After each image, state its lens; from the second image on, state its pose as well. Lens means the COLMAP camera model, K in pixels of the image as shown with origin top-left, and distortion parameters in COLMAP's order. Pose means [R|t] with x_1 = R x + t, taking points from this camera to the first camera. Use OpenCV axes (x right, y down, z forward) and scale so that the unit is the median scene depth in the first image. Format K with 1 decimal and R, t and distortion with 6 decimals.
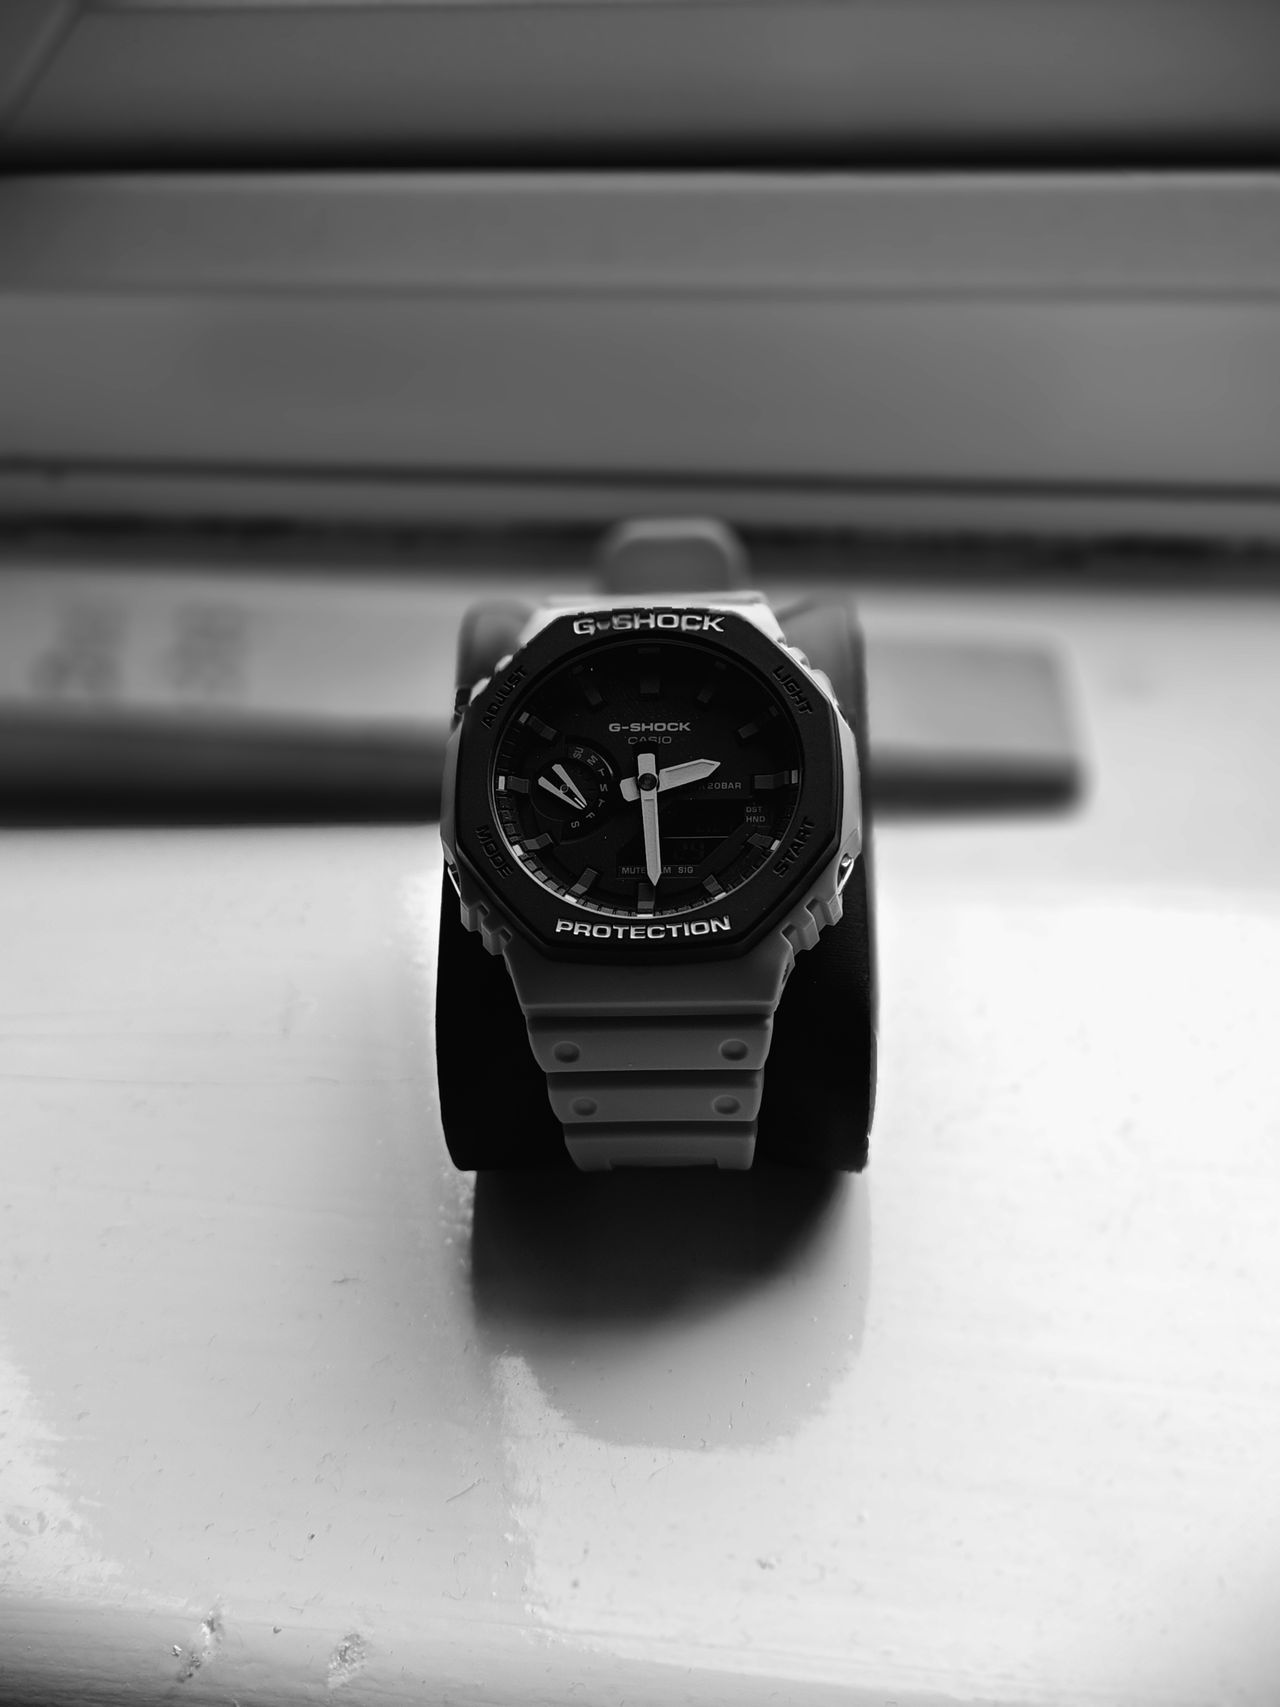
lens RADIAL K [[1728.3, 0, 644.5], [0, 1728.3, 818.1], [0, 0, 1]] dist [-0.009353, 0.000063]
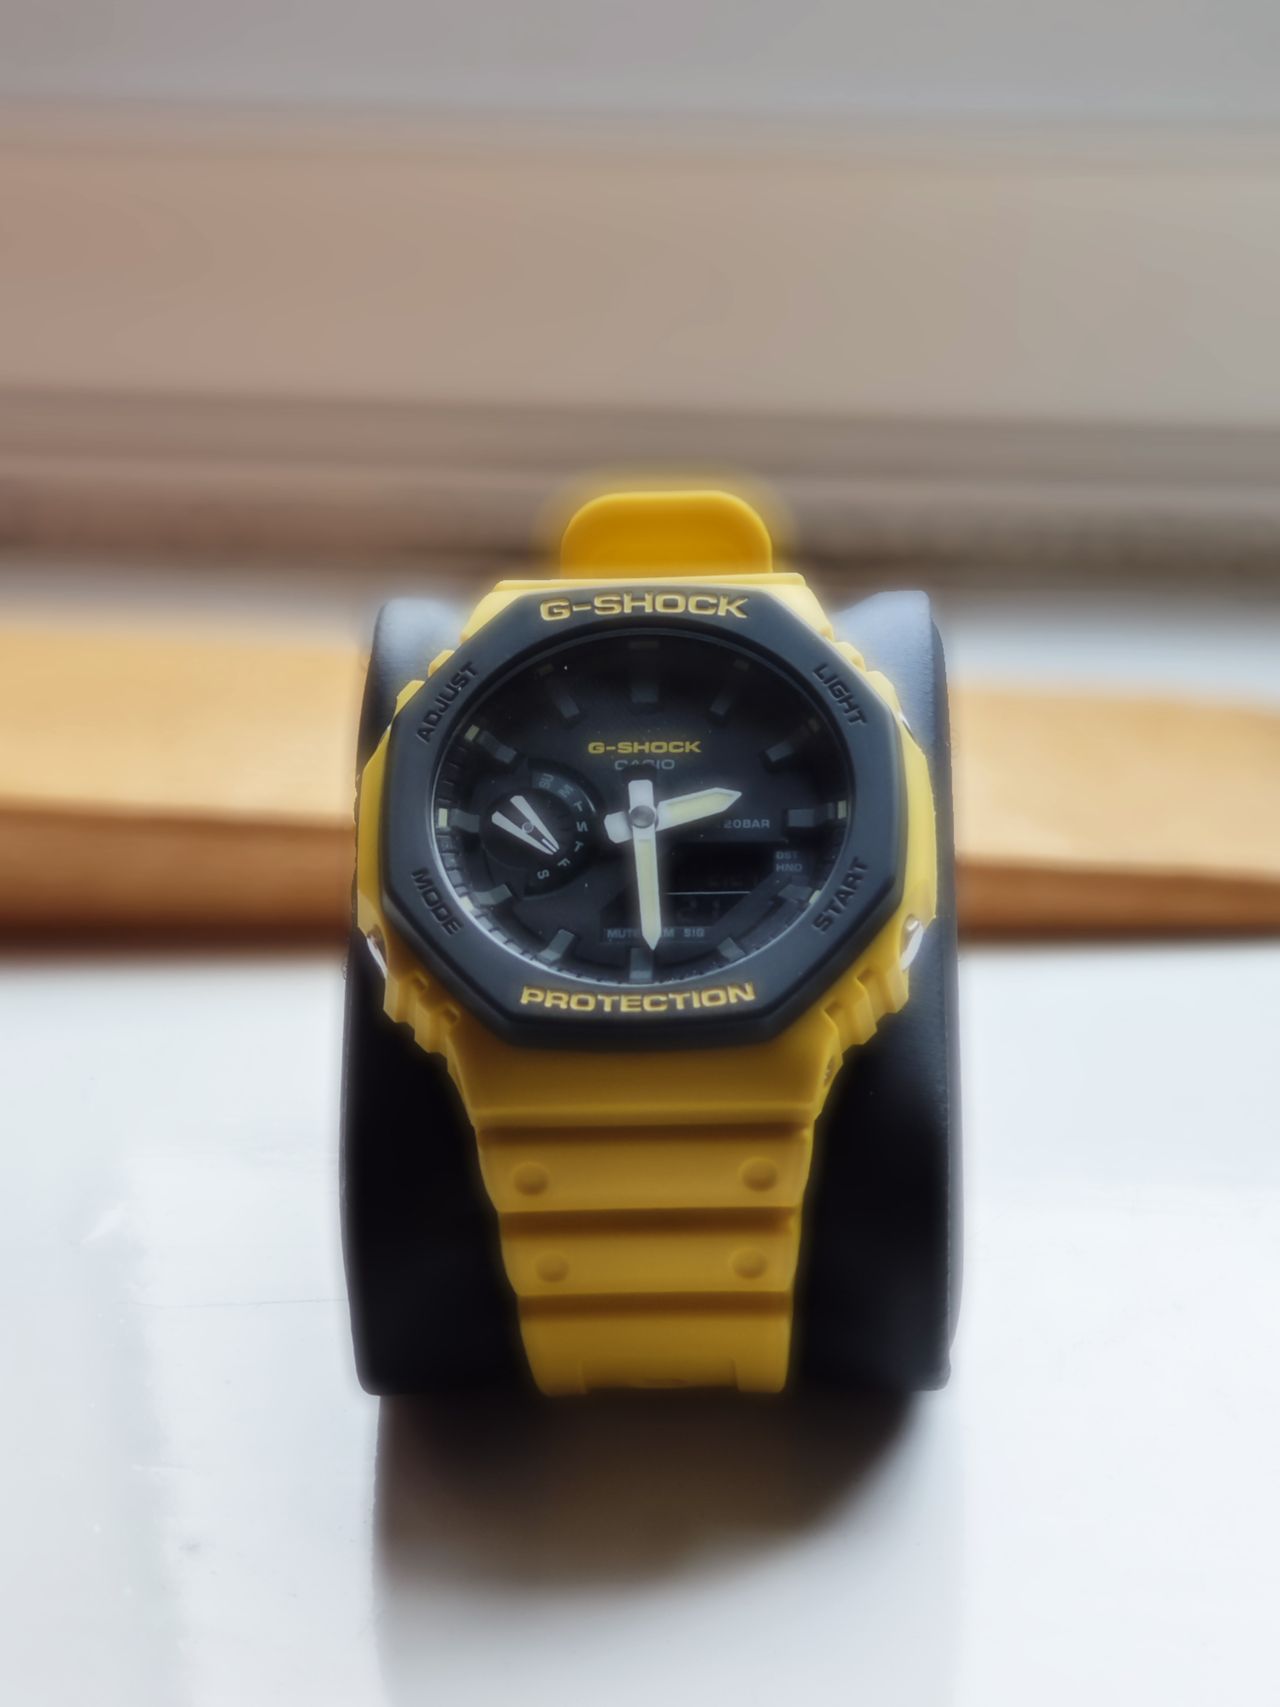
lens RADIAL K [[4521.5, 0, 640.0], [0, 4521.5, 853.5], [0, 0, 1]] dist [0.380096, 0.002808]
pose [[0.999733, 0.007818, 0.021759, -0.040843], [-0.005303, 0.993541, -0.113347, 0.212168], [-0.022505, 0.113201, 0.993317, -0.906112]]
